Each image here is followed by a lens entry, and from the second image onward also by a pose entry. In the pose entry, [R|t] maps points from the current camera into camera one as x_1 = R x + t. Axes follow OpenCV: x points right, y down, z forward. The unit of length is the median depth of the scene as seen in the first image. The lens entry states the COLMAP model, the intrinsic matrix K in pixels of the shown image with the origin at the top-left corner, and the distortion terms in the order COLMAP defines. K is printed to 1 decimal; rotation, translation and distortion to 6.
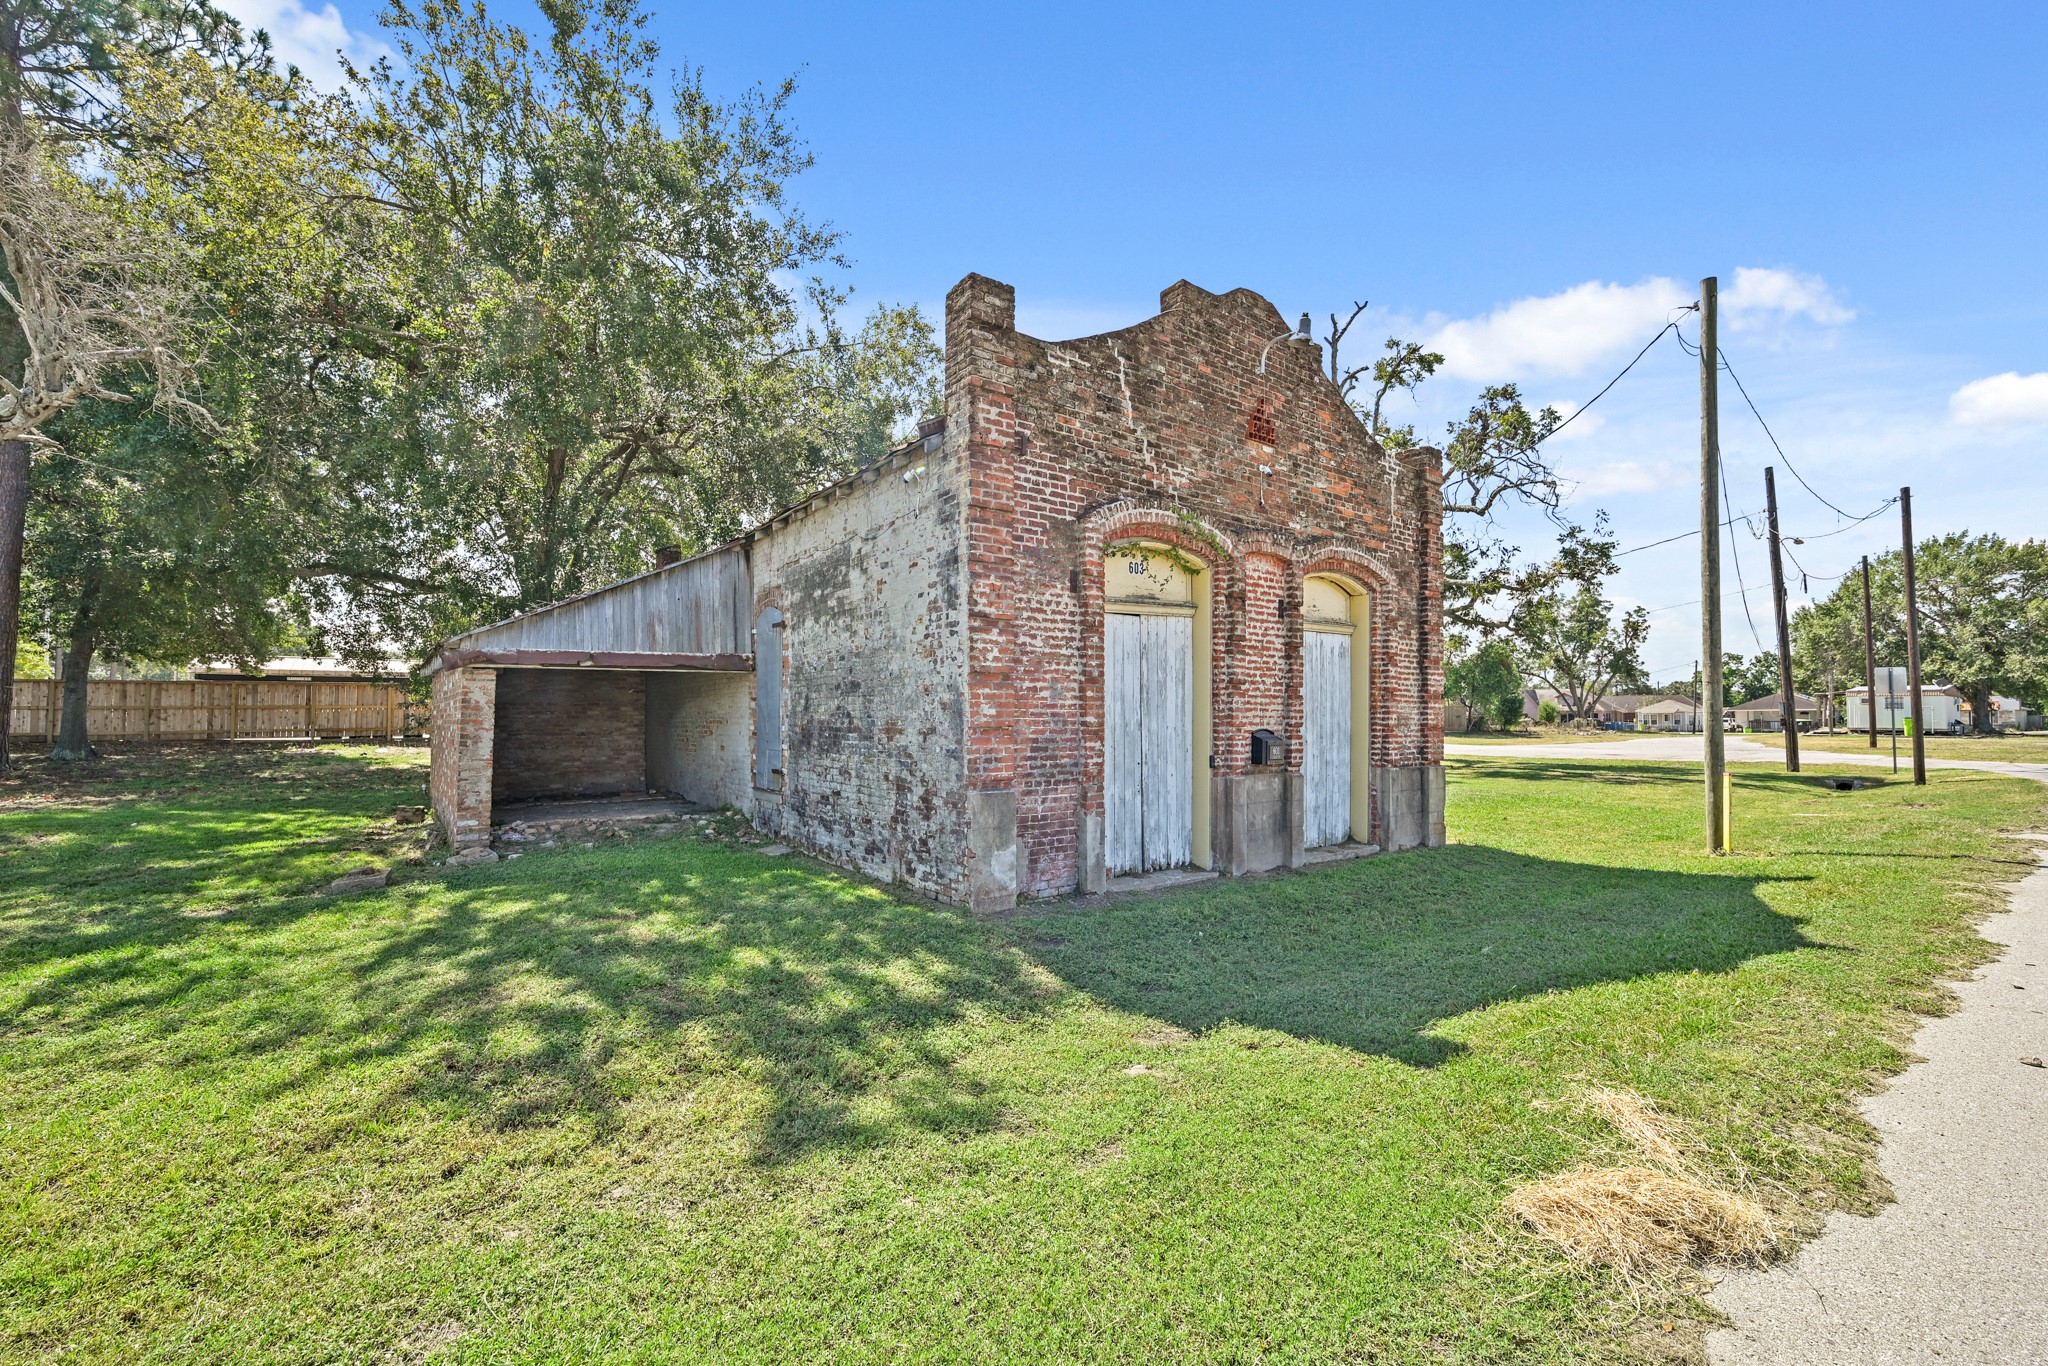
lens RADIAL K [[849.8, 0, 1017.4], [0, 849.8, 702.0], [0, 0, 1]] dist [-0.003504, -0.000239]
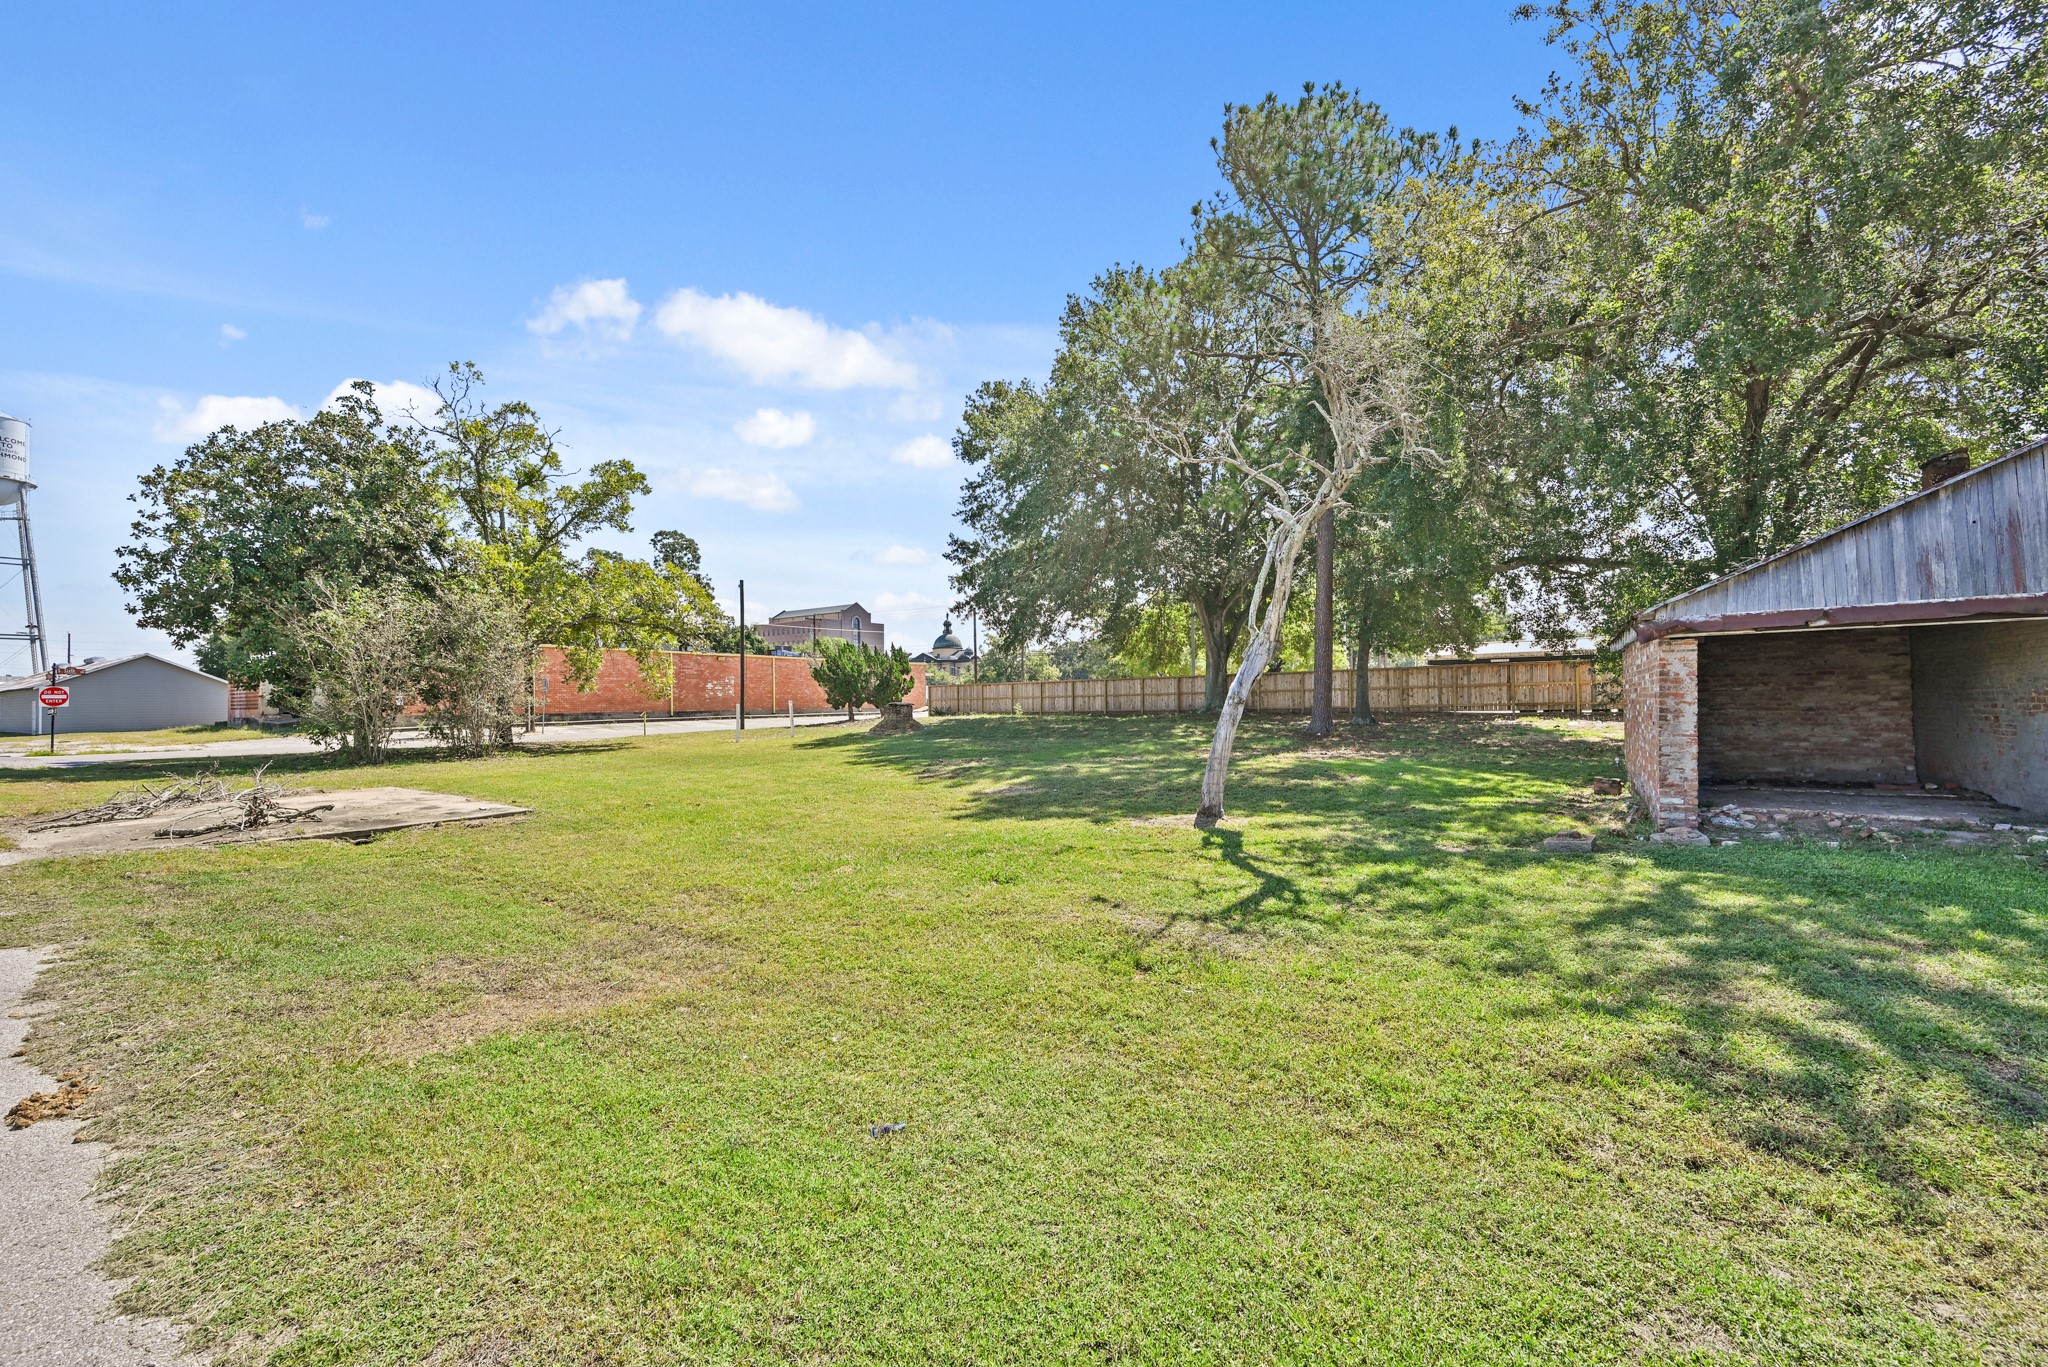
lens RADIAL K [[849.8, 0, 1018.2], [0, 849.8, 690.7], [0, 0, 1]] dist [-0.003504, -0.000239]
pose [[0.297417, -0.009793, -0.954698, 0.045086], [0.031809, 0.999494, -0.000343, -0.004252], [0.954218, -0.030266, 0.297578, 0.012801]]
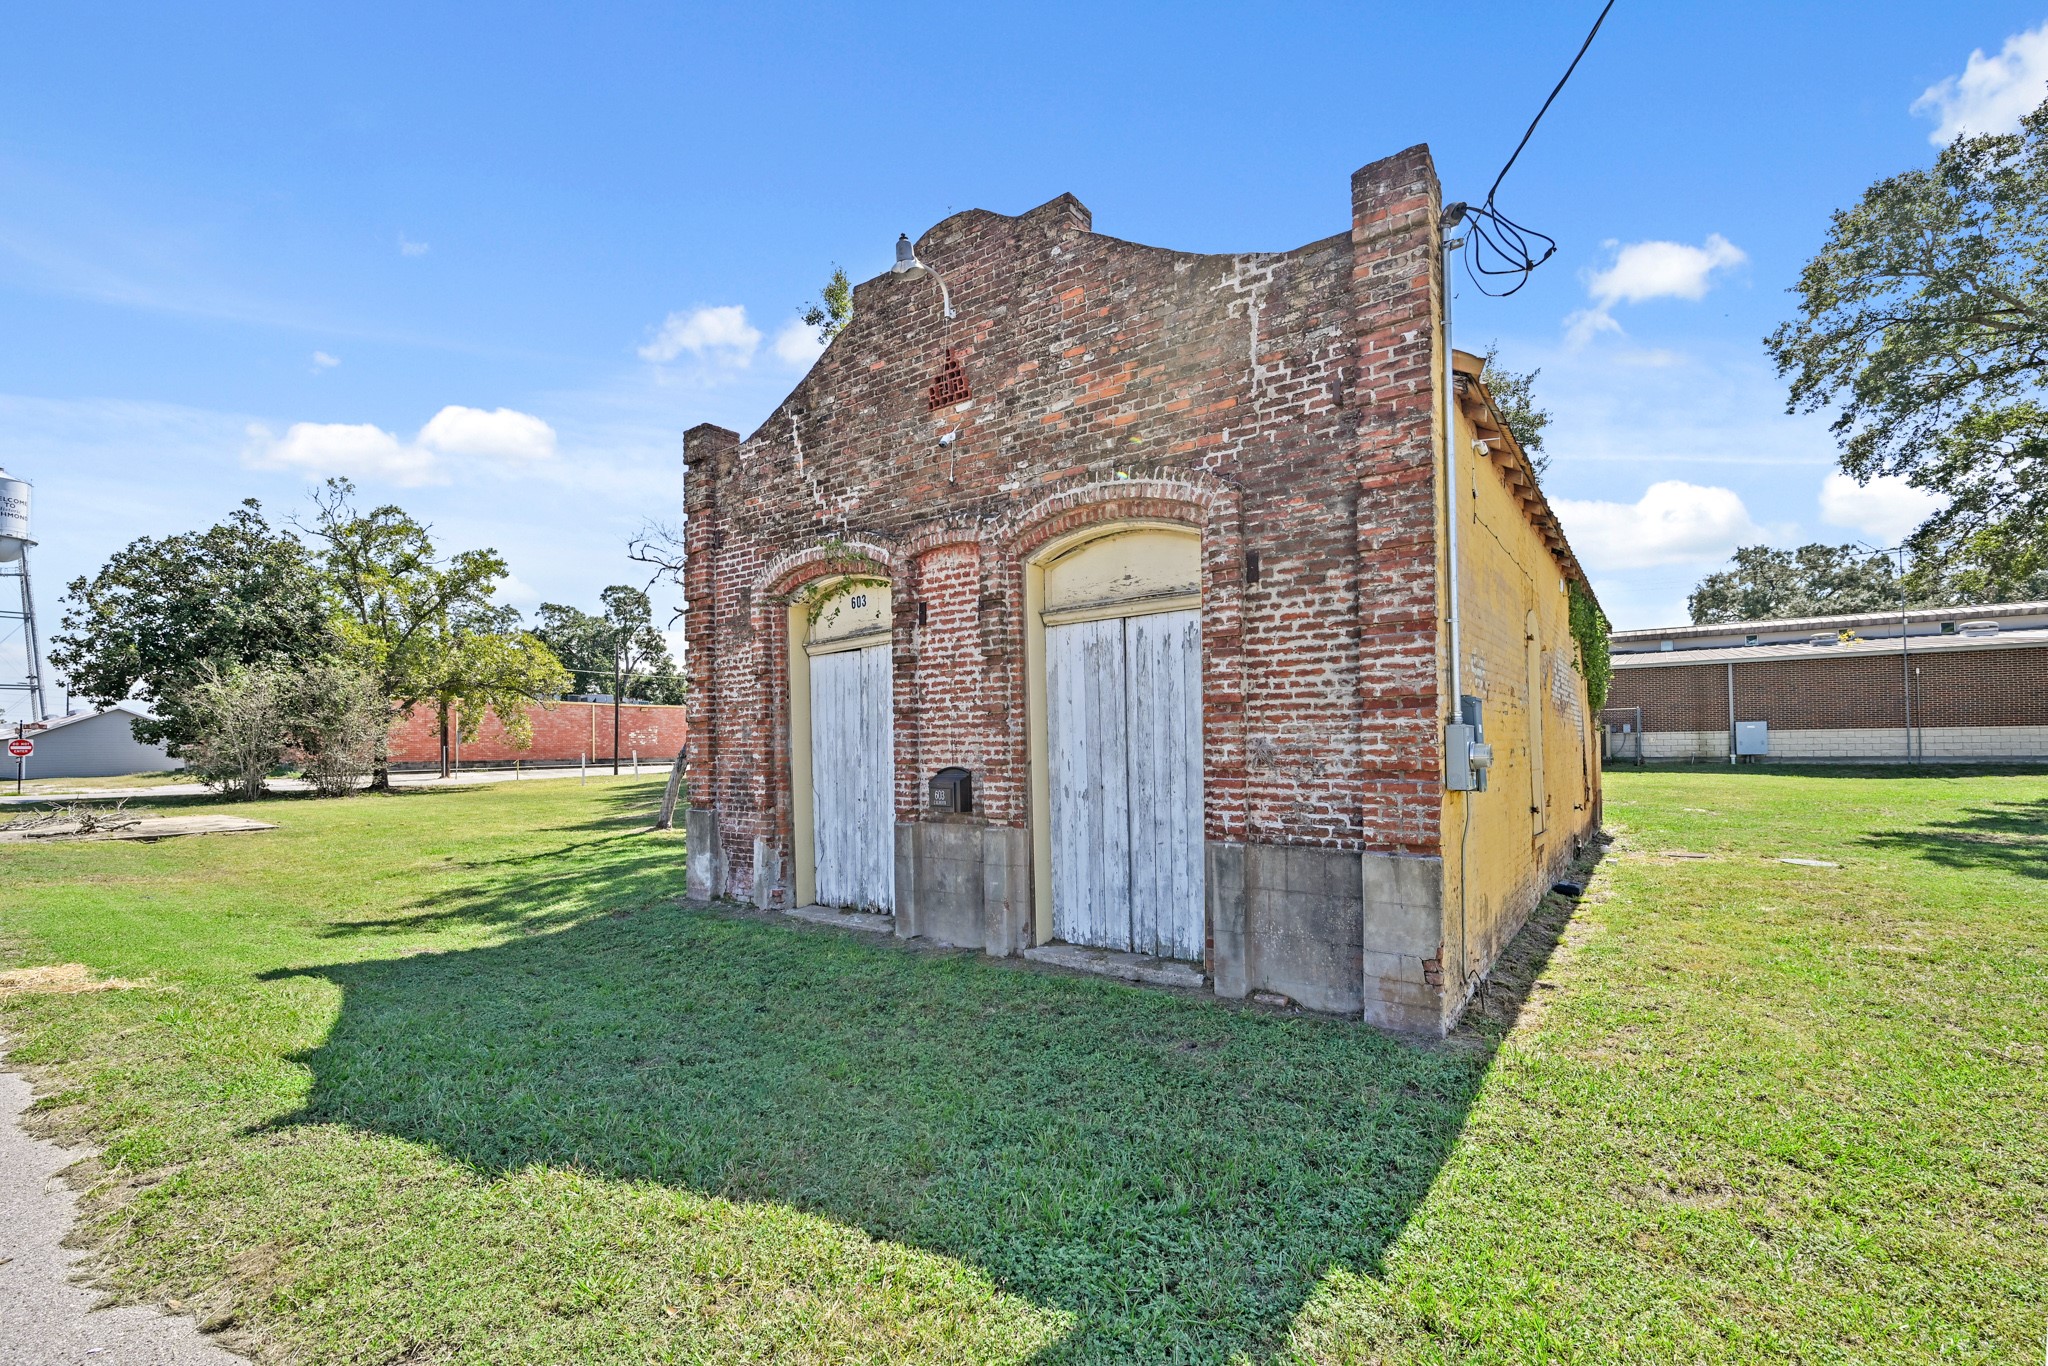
lens RADIAL K [[894.3, 0, 1022.6], [0, 894.3, 722.2], [0, 0, 1]] dist [-0.003379, -0.000061]
pose [[0.269613, -0.024956, -0.962645, 1.464428], [0.034022, 0.999287, -0.016377, 0.007416], [0.962368, -0.028336, 0.270270, 1.109791]]
